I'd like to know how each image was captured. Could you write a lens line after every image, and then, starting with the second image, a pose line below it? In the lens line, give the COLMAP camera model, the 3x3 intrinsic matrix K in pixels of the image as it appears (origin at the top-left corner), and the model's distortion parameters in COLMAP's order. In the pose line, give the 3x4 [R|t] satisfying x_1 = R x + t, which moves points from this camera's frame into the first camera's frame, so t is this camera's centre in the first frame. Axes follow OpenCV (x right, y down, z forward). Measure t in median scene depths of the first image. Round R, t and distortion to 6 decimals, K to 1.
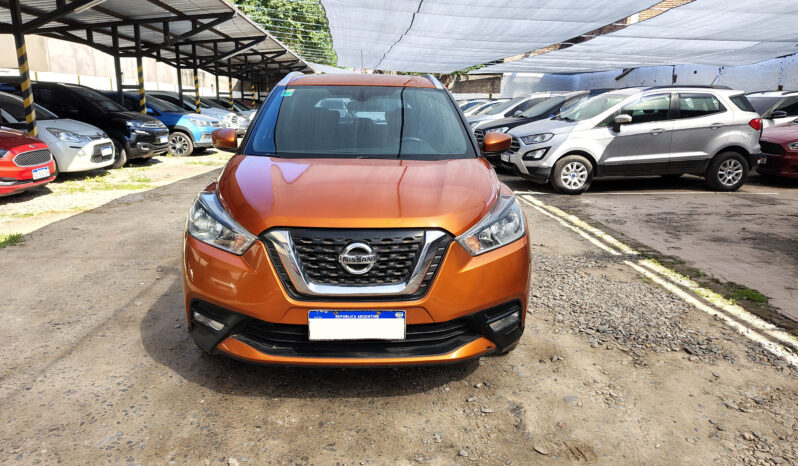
lens RADIAL K [[569.5, 0, 400.0], [0, 569.5, 226.4], [0, 0, 1]] dist [0.051880, -0.067195]
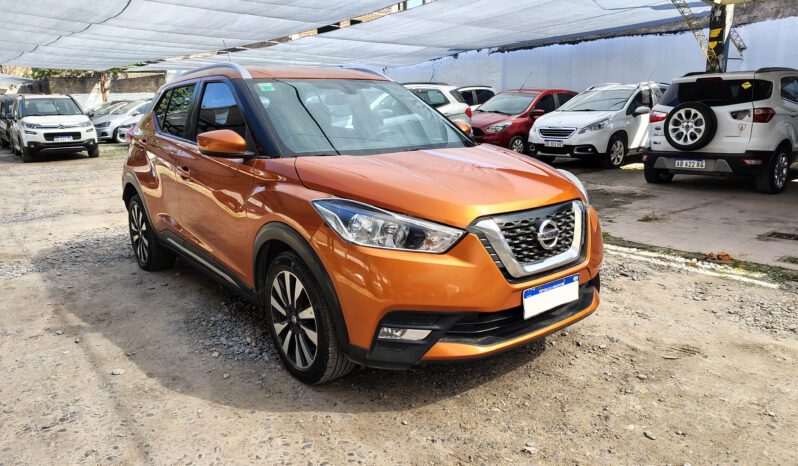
lens RADIAL K [[569.5, 0, 412.1], [0, 569.5, 232.8], [0, 0, 1]] dist [0.051880, -0.067195]
pose [[0.799810, -0.157840, 0.579129, -0.248029], [0.151514, 0.986653, 0.059659, -0.013645], [-0.580816, 0.040030, 0.813050, 0.073730]]
